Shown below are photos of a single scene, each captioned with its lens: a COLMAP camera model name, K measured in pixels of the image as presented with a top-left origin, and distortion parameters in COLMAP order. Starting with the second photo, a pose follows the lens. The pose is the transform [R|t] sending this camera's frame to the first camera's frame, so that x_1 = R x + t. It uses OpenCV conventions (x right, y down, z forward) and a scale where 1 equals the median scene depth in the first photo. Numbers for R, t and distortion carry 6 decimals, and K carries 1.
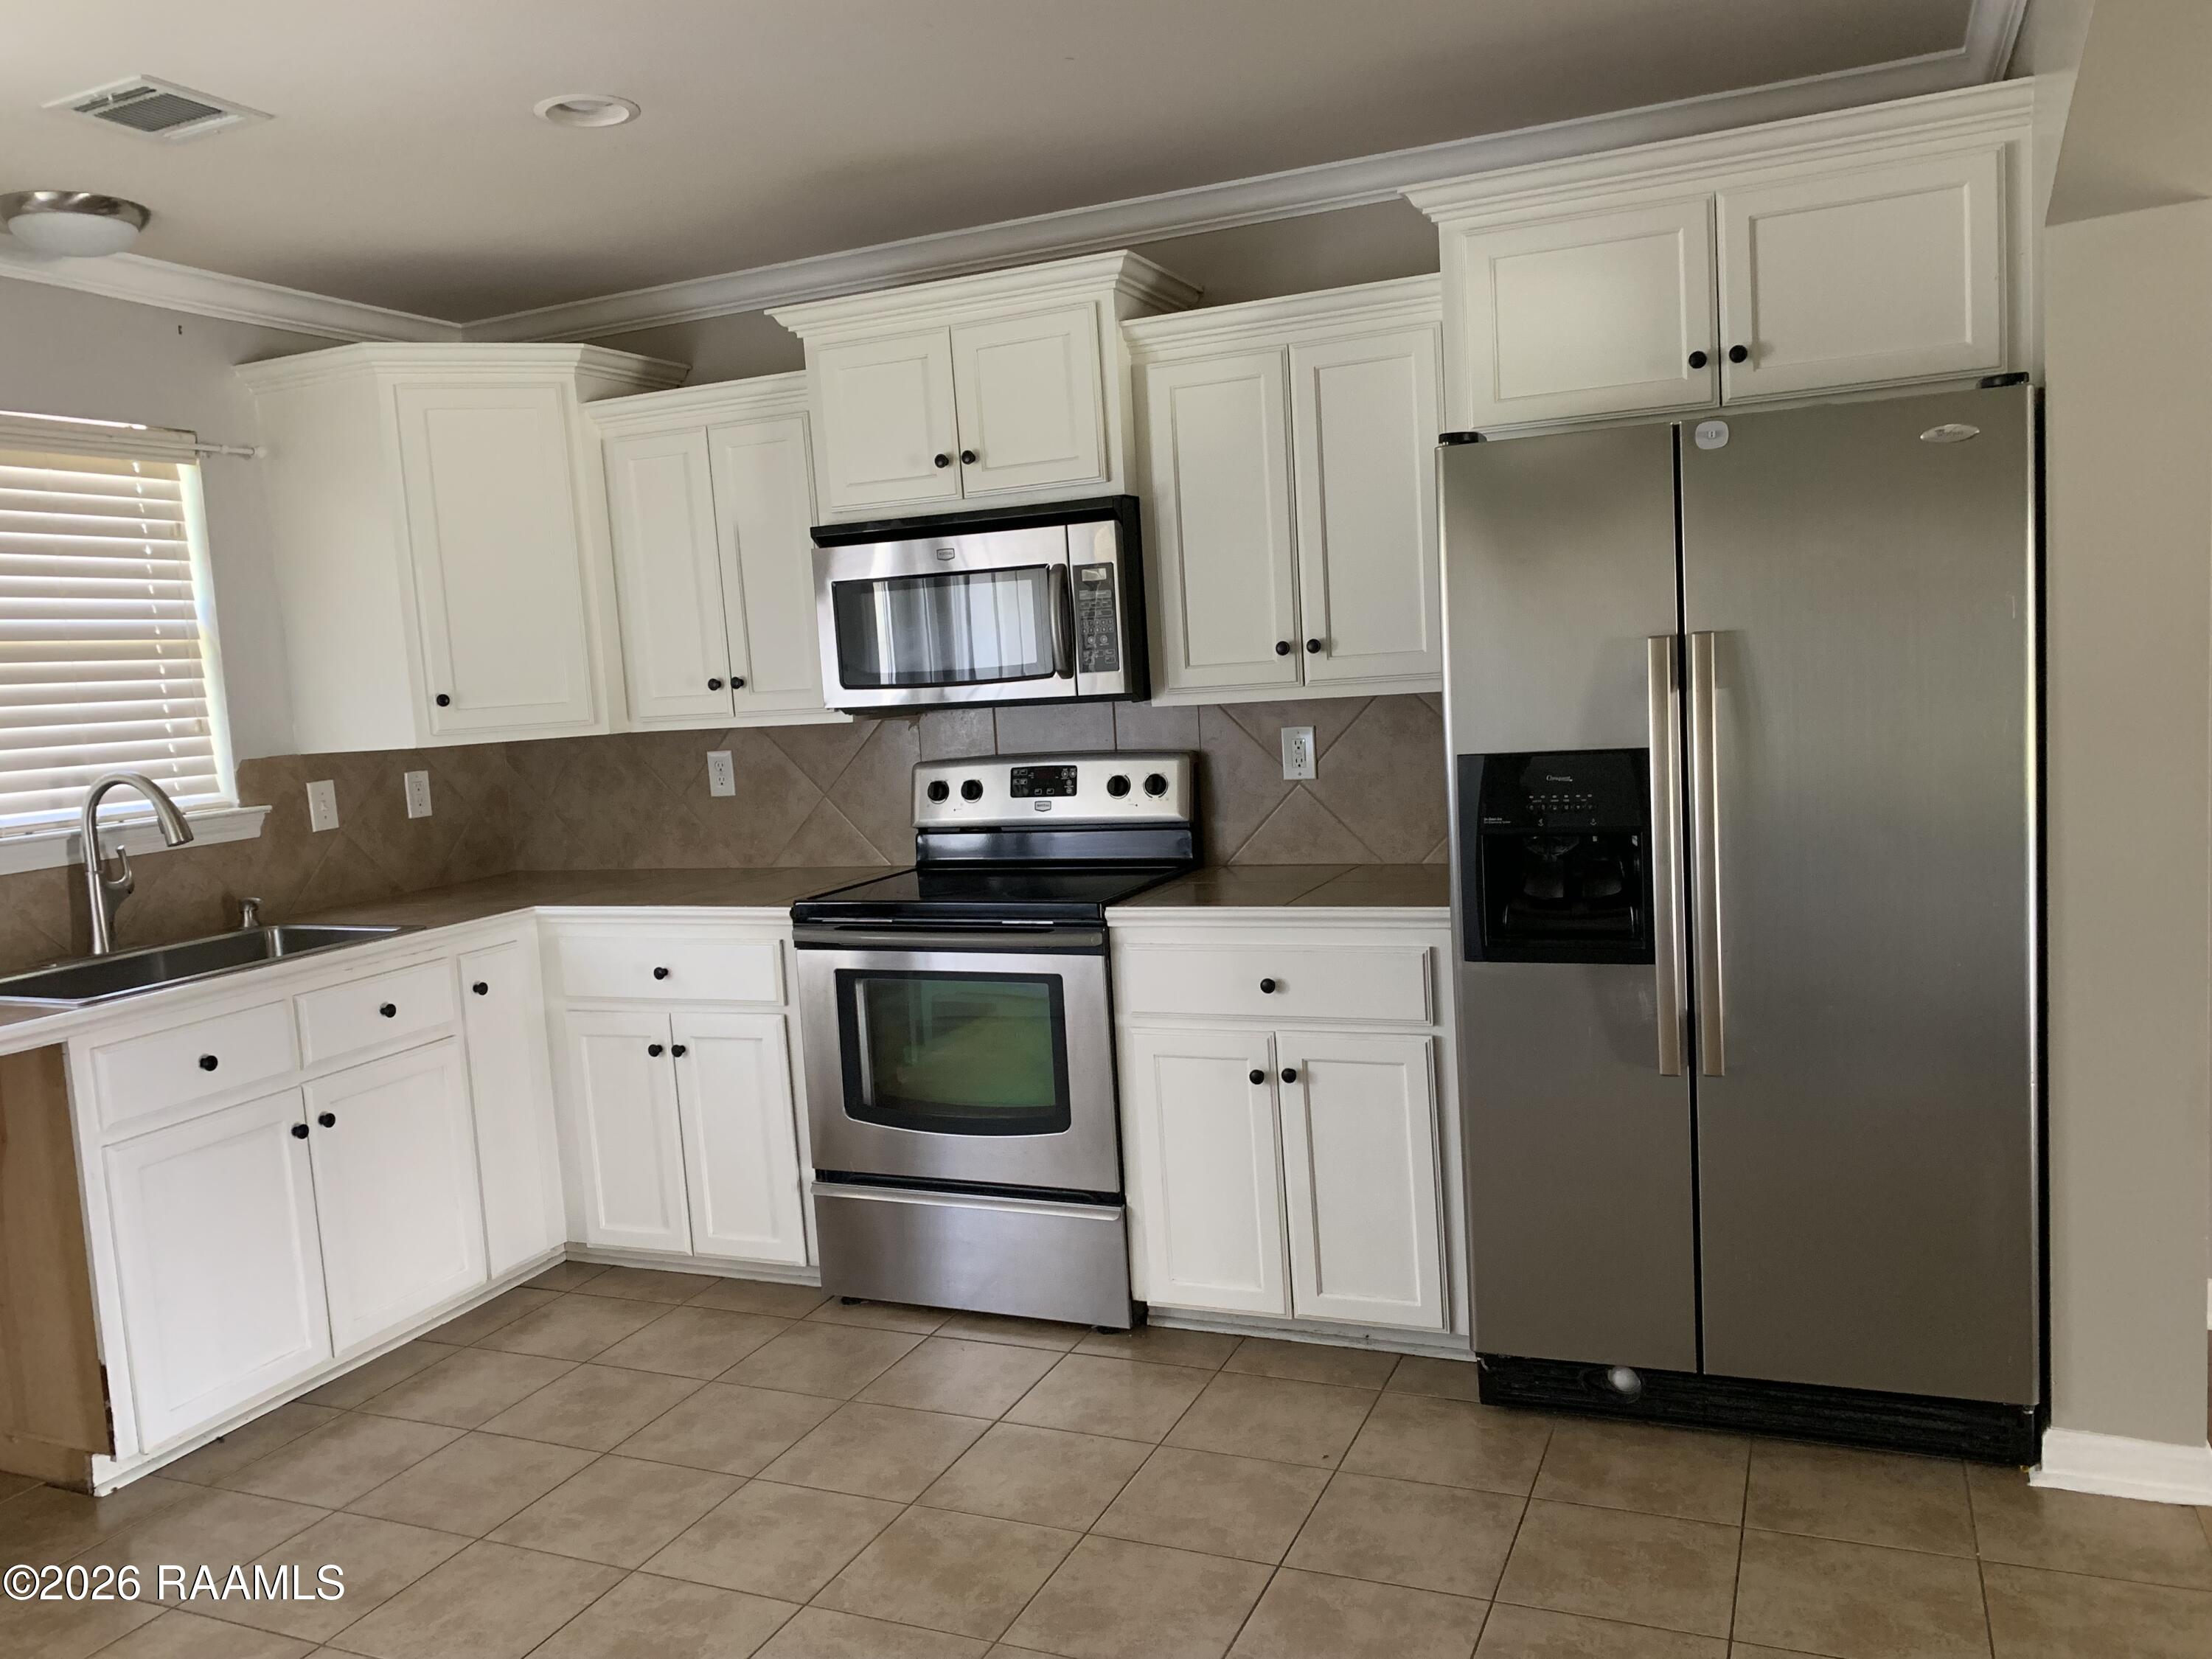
lens RADIAL K [[1680.0, 0, 1088.8], [0, 1680.0, 835.1], [0, 0, 1]] dist [0.007571, -0.010895]
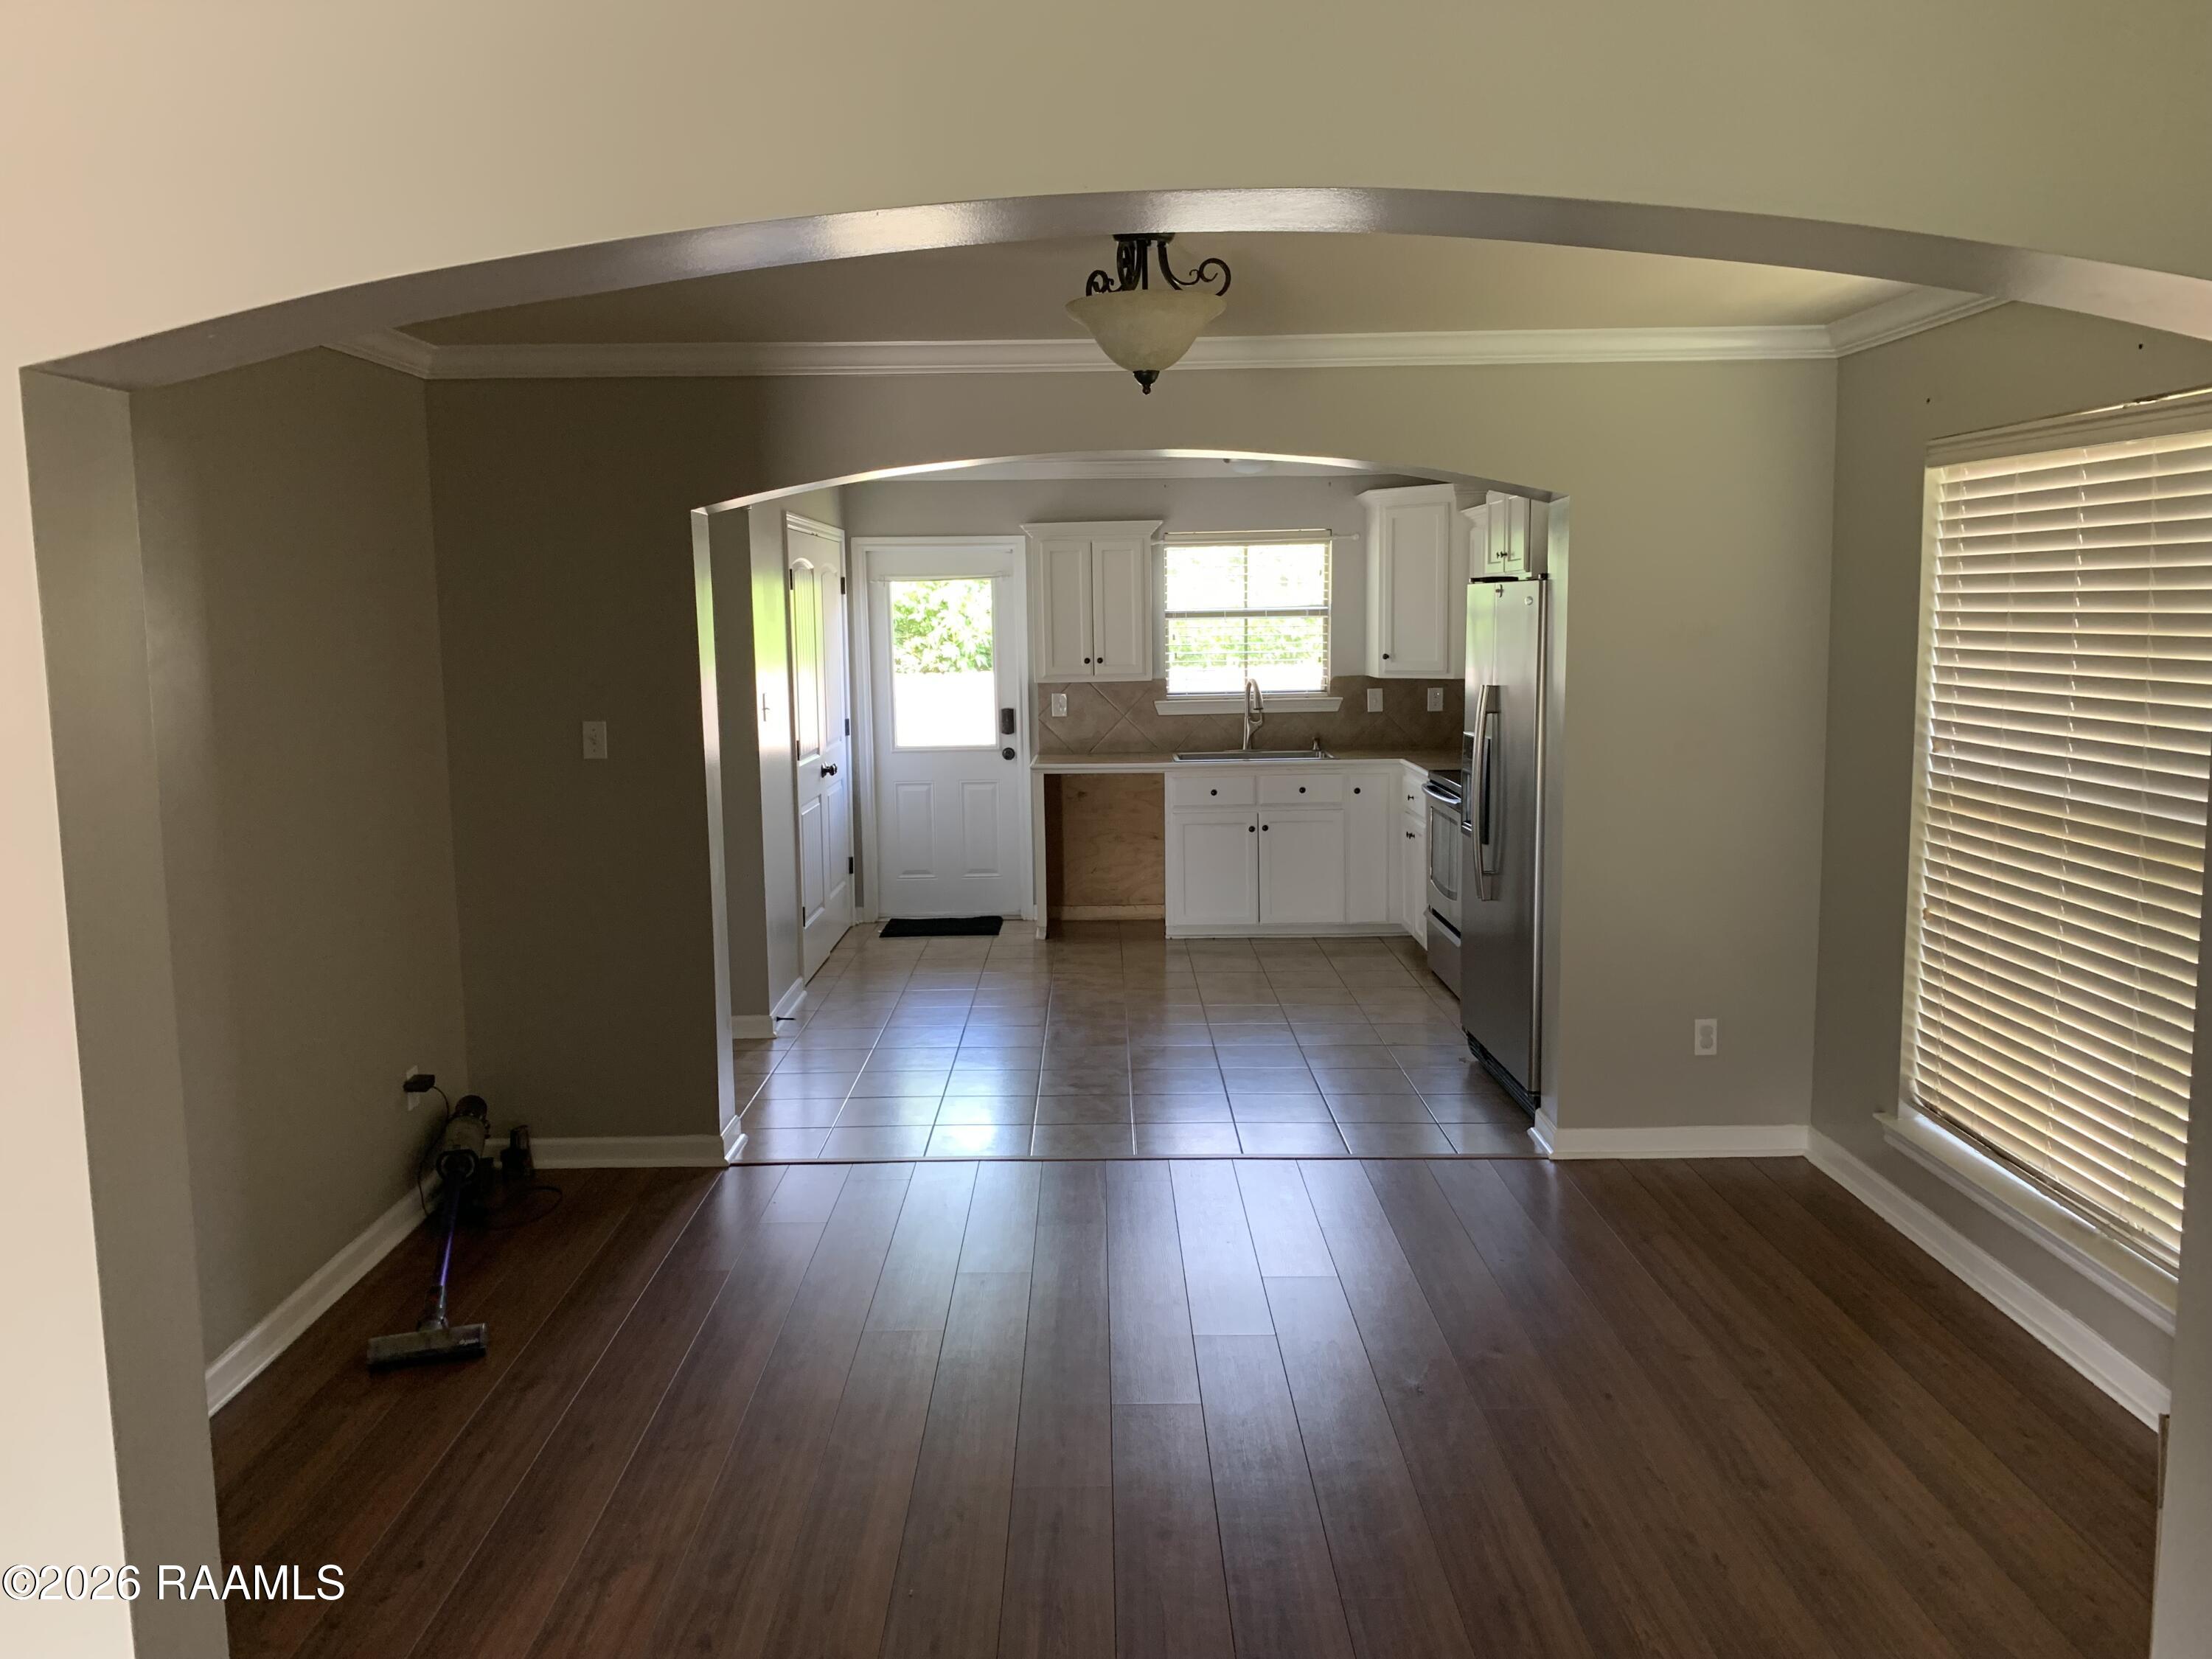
lens RADIAL K [[1680.0, 0, 1070.3], [0, 1680.0, 807.3], [0, 0, 1]] dist [0.007571, -0.010895]
pose [[0.390747, 0.159846, -0.906513, 1.490005], [-0.102659, 0.986231, 0.129653, -0.133782], [0.914756, 0.042401, 0.401777, -0.214422]]
